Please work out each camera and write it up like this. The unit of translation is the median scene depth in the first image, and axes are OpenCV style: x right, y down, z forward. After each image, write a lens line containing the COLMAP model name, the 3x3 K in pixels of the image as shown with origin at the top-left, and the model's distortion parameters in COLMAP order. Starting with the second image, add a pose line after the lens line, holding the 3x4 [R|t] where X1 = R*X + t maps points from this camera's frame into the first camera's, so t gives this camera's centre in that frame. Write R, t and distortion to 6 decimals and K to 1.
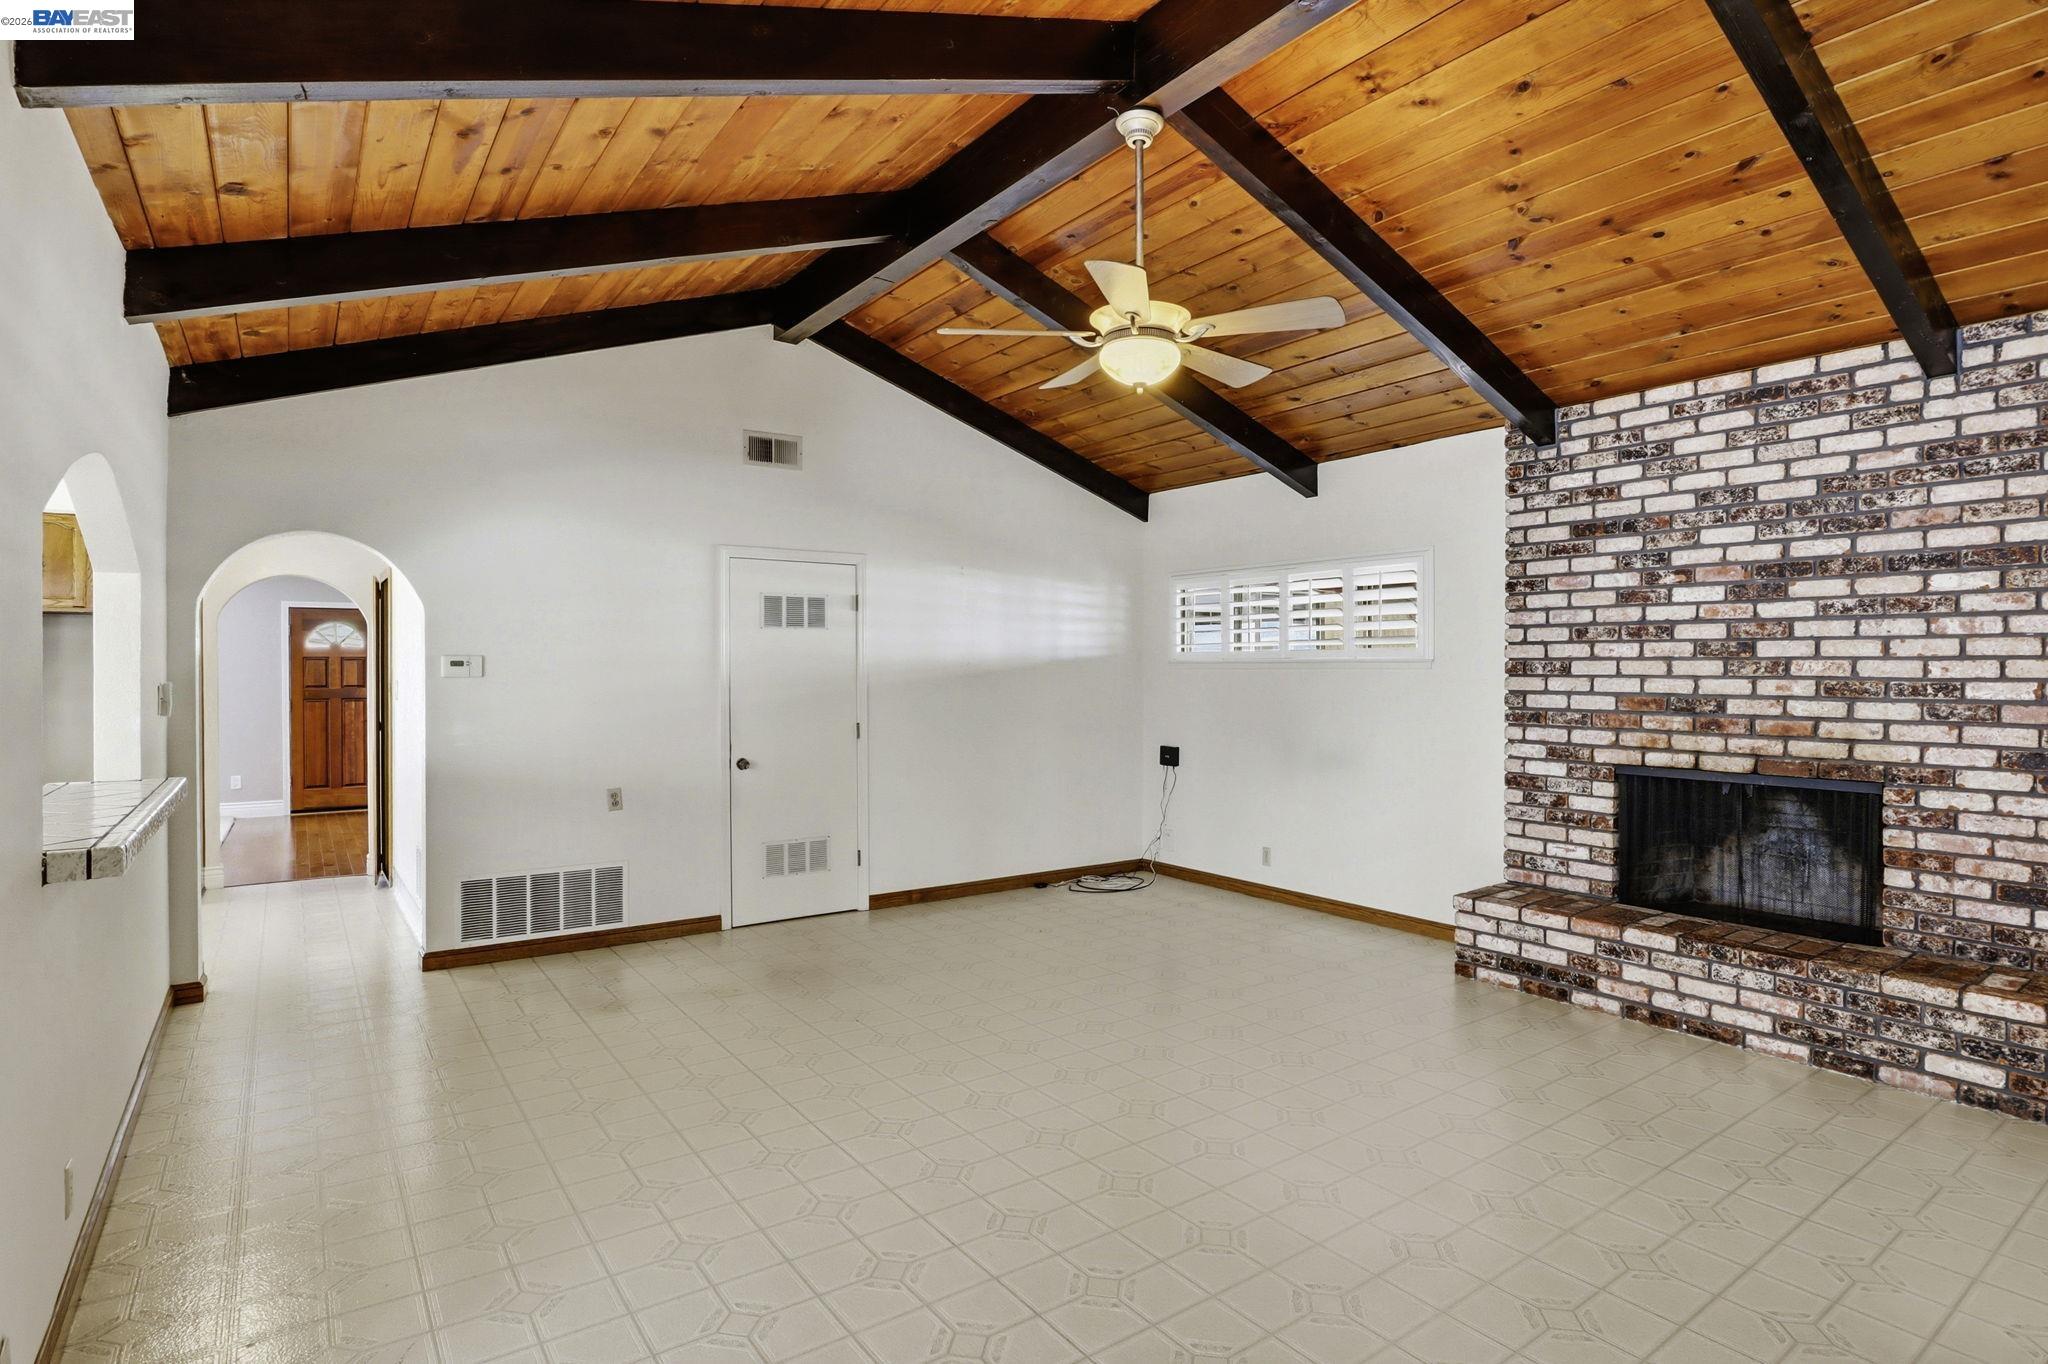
lens RADIAL K [[1050.0, 0, 1033.2], [0, 1050.0, 670.0], [0, 0, 1]] dist [-0.032706, 0.005242]
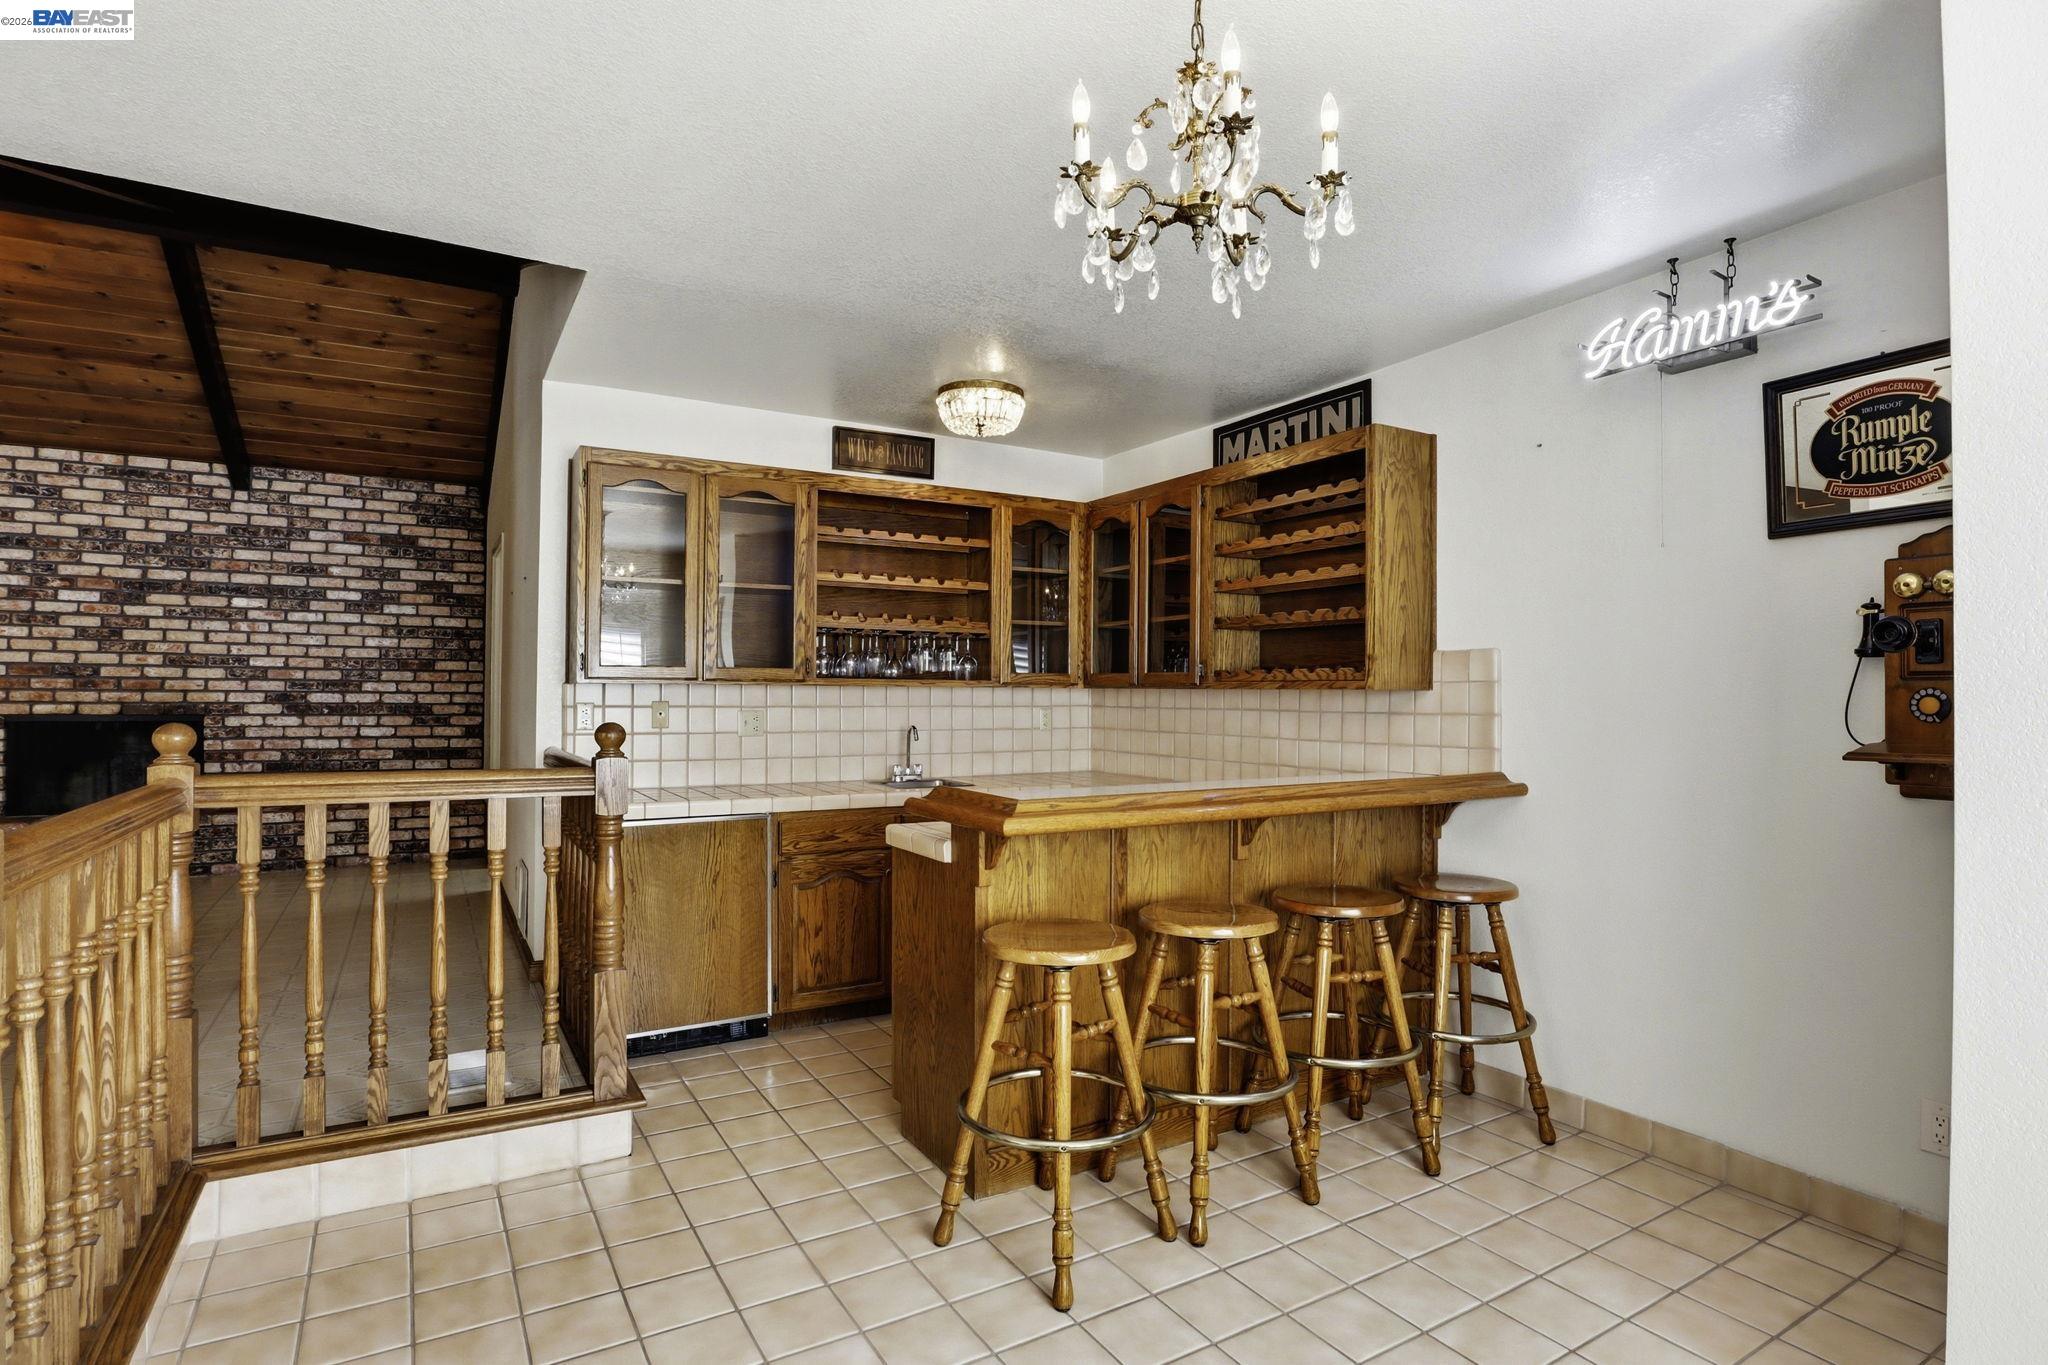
lens RADIAL K [[1050.0, 0, 1034.2], [0, 1050.0, 685.1], [0, 0, 1]] dist [-0.032706, 0.005242]
pose [[0.098019, 0.009669, 0.995138, -0.706004], [-0.007243, 0.999933, -0.009002, 0.060056], [-0.995158, -0.006326, 0.098083, -0.521063]]
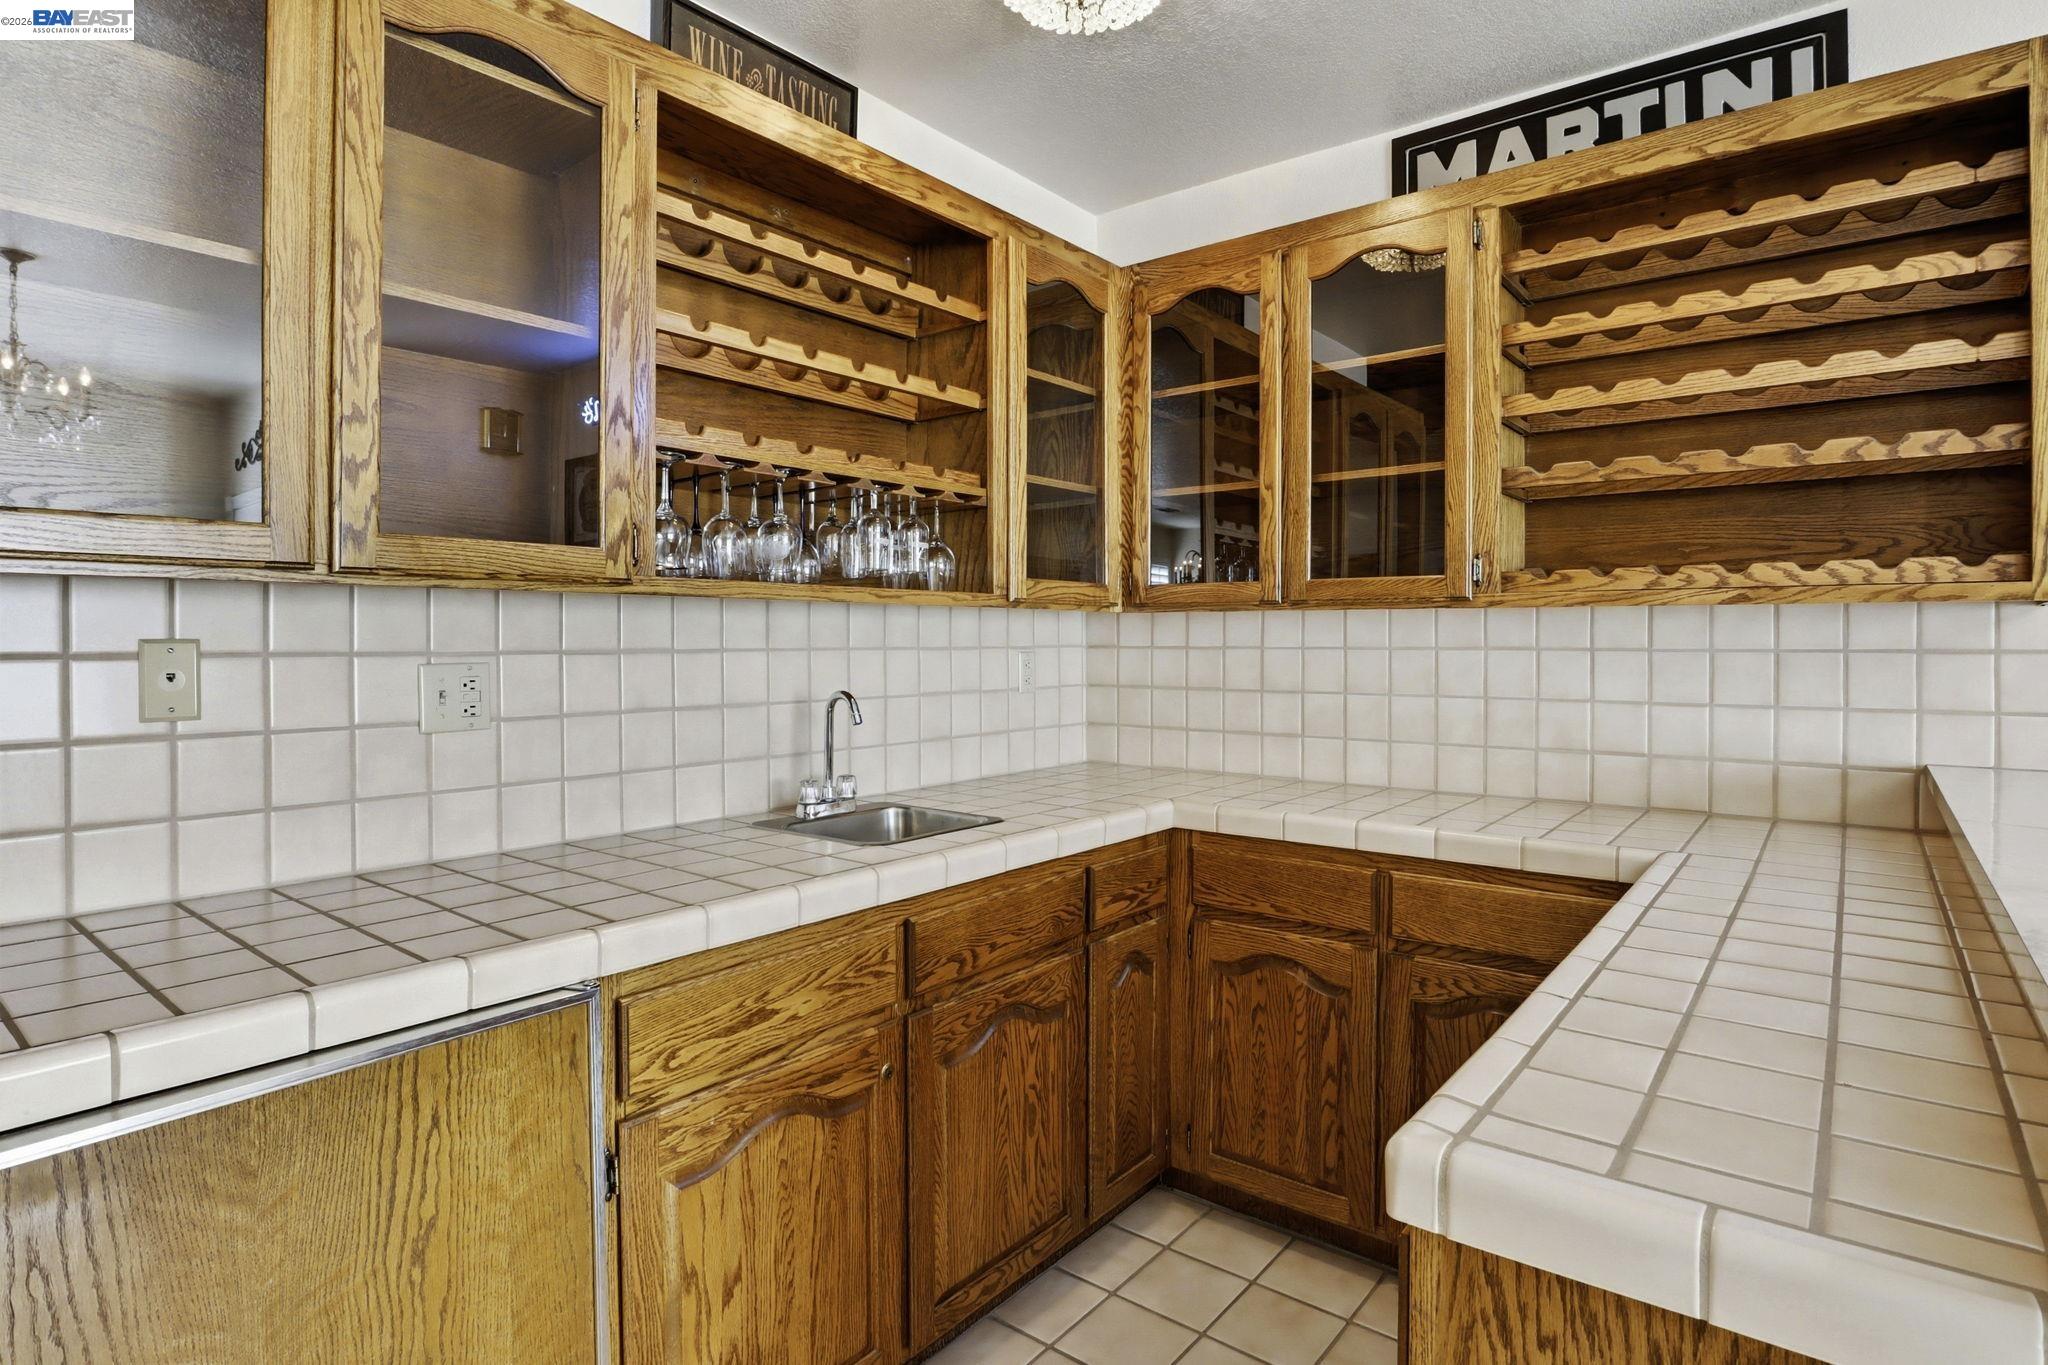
lens RADIAL K [[1050.0, 0, 1024.6], [0, 1050.0, 647.9], [0, 0, 1]] dist [-0.032706, 0.005242]
pose [[-0.262043, -0.006096, 0.965037, -0.106004], [-0.000485, 0.999981, 0.006186, 0.070053], [-0.965056, 0.001153, -0.262041, -0.231000]]
